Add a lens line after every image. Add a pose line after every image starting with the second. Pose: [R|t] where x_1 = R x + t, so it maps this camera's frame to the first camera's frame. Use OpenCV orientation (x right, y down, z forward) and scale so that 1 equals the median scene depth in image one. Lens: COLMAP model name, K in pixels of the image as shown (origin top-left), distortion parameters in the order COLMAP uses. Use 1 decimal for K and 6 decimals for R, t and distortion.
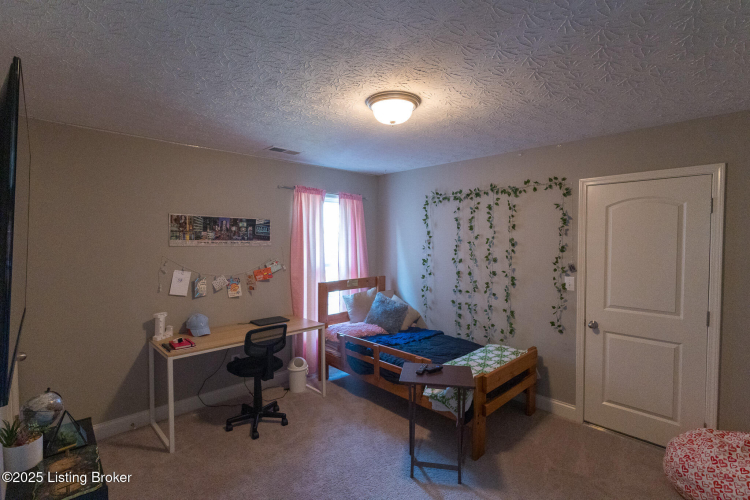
lens RADIAL K [[350.8, 0, 374.1], [0, 350.8, 251.2], [0, 0, 1]] dist [0.004598, -0.000006]
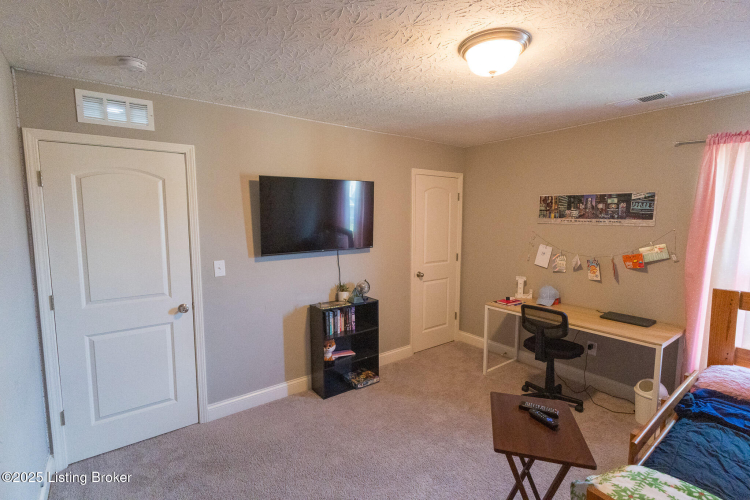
lens RADIAL K [[350.8, 0, 373.3], [0, 350.8, 251.8], [0, 0, 1]] dist [0.004598, -0.000006]
pose [[-0.100016, 0.101929, -0.989751, 0.575632], [-0.034044, 0.993806, 0.105787, -0.022865], [0.994403, 0.044275, -0.095926, 0.510718]]
